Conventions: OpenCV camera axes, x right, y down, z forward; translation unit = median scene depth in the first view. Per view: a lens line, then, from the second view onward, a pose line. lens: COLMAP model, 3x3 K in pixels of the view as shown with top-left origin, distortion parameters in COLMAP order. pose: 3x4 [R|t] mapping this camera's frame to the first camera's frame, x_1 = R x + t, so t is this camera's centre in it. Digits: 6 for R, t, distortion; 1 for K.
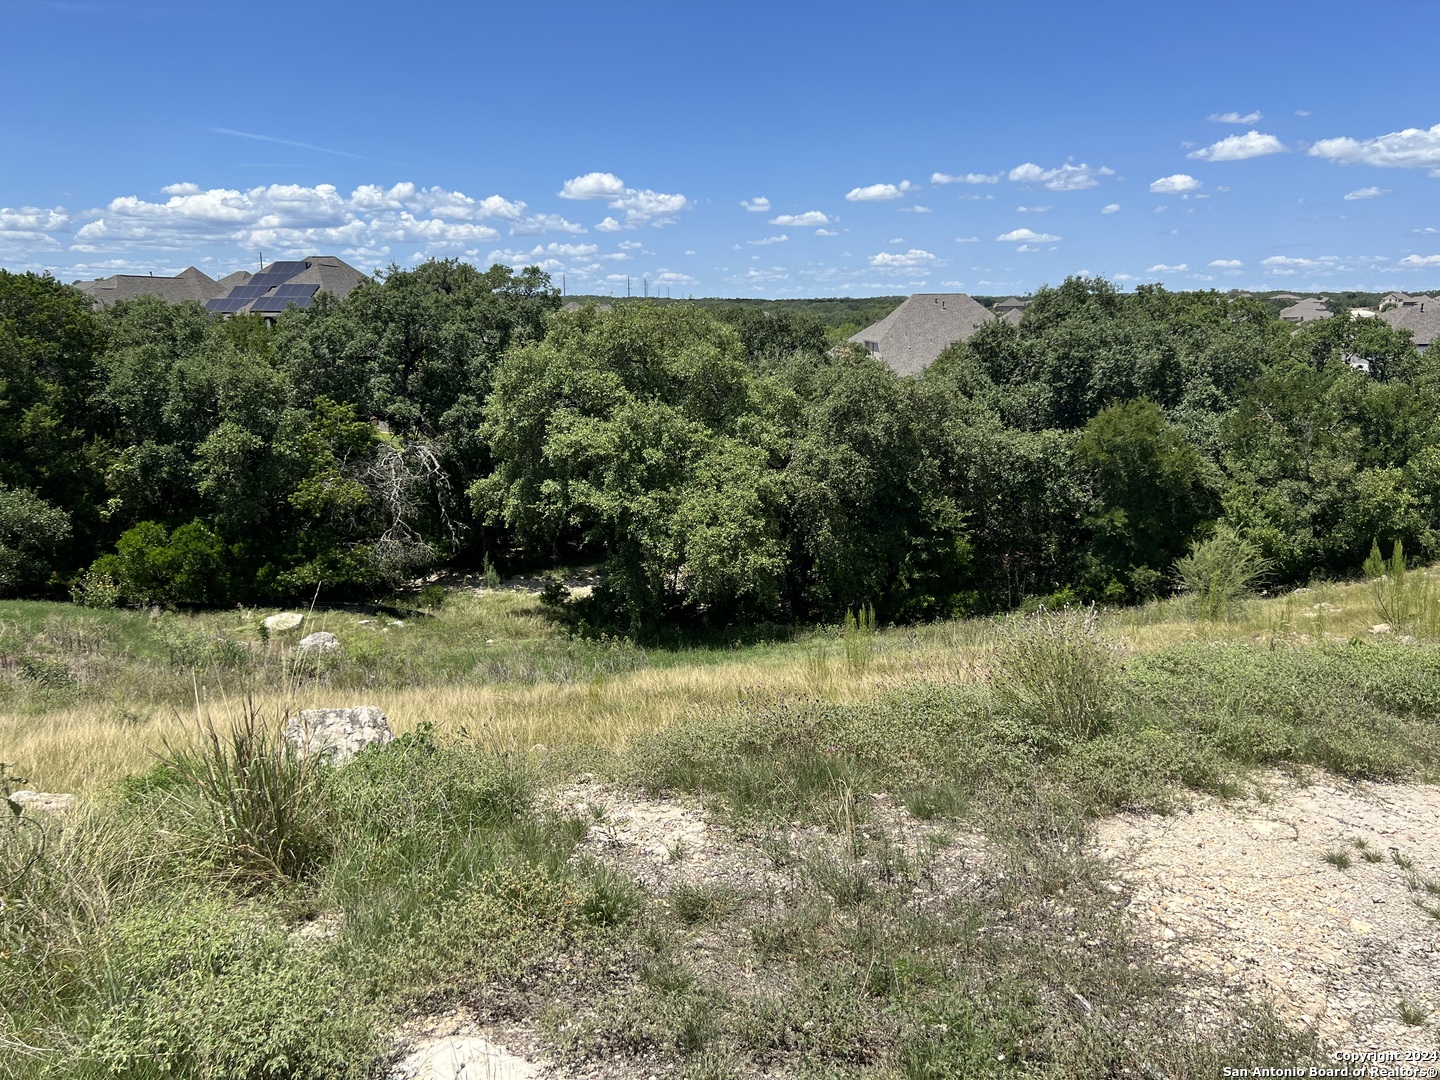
lens RADIAL K [[1078.6, 0, 730.1], [0, 1078.6, 540.3], [0, 0, 1]] dist [0.068895, -0.085530]
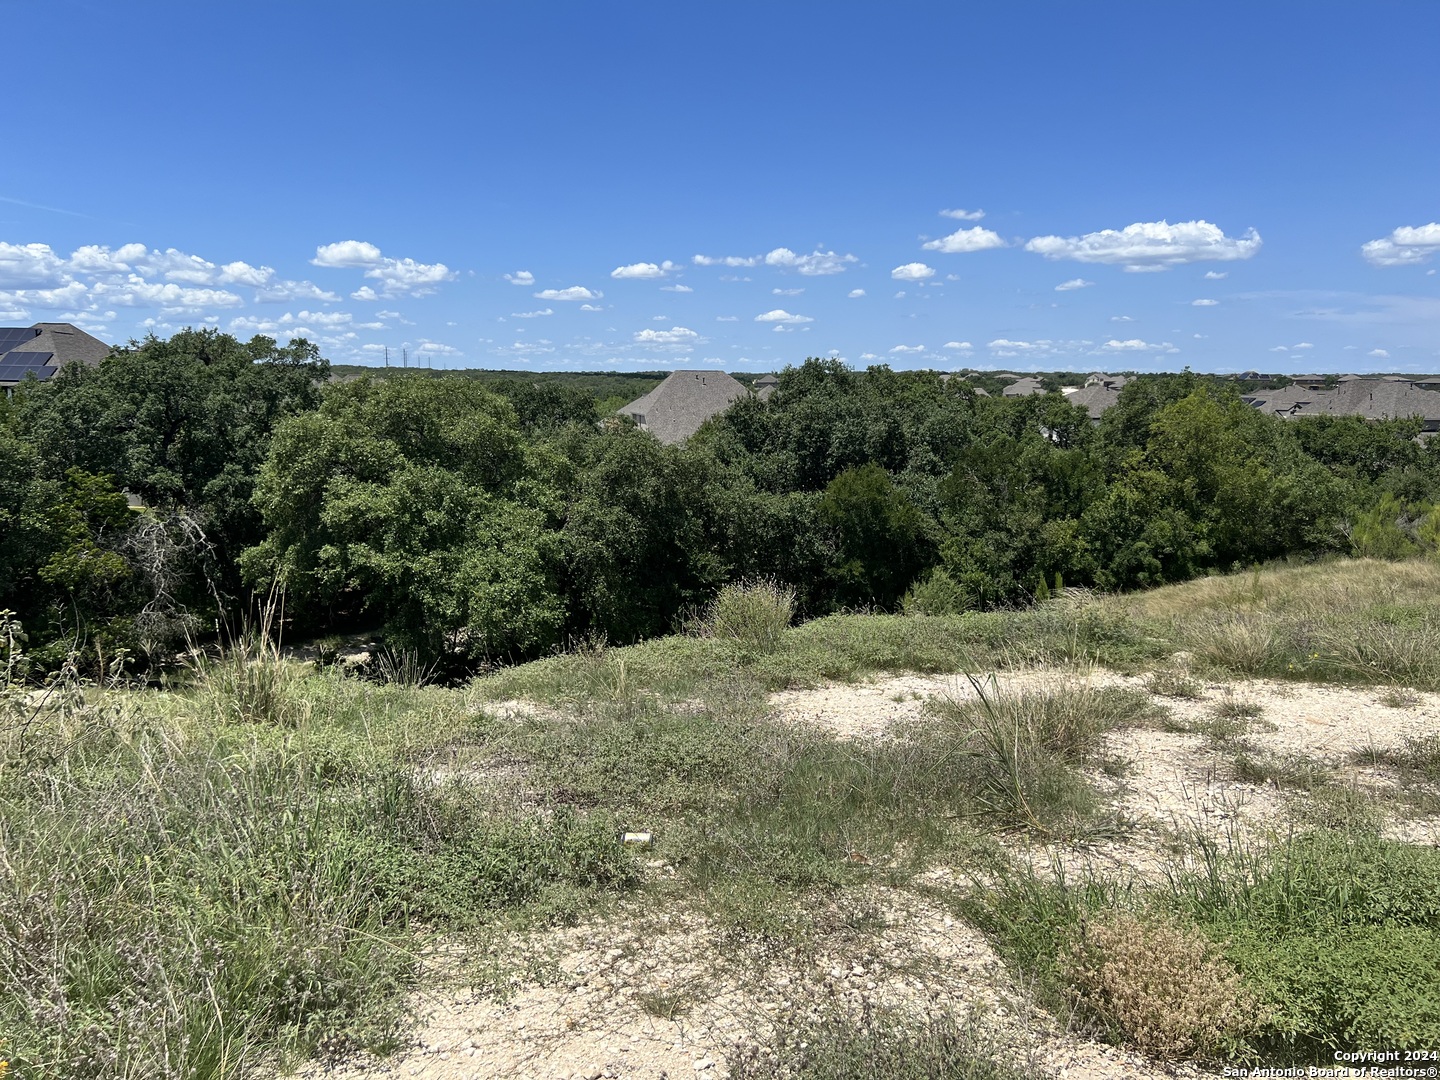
lens RADIAL K [[1078.6, 0, 730.1], [0, 1078.6, 540.3], [0, 0, 1]] dist [0.068895, -0.085530]
pose [[0.977851, -0.022439, 0.208095, -0.007128], [0.035995, 0.997452, -0.061588, 0.014933], [-0.206183, 0.067714, 0.976168, -0.075652]]
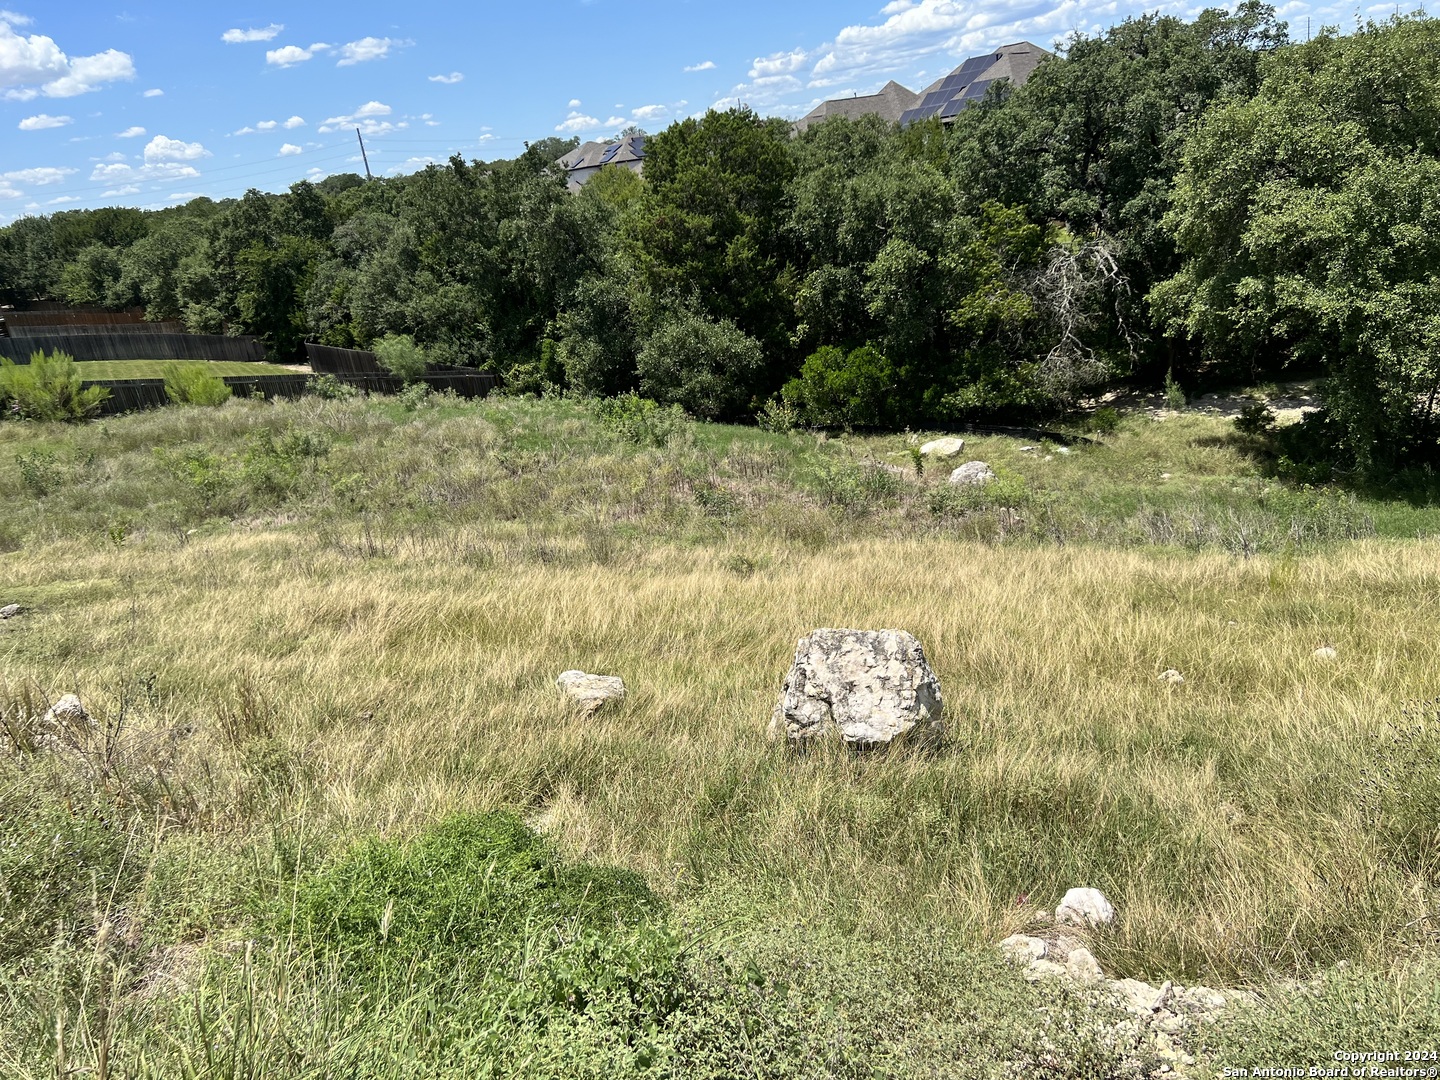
lens RADIAL K [[1081.3, 0, 727.6], [0, 1081.3, 545.1], [0, 0, 1]] dist [0.051577, -0.058021]
pose [[0.813684, 0.076766, -0.576217, -0.002382], [0.027850, 0.984956, 0.170548, -0.008482], [0.580640, -0.154819, 0.799305, 0.092923]]
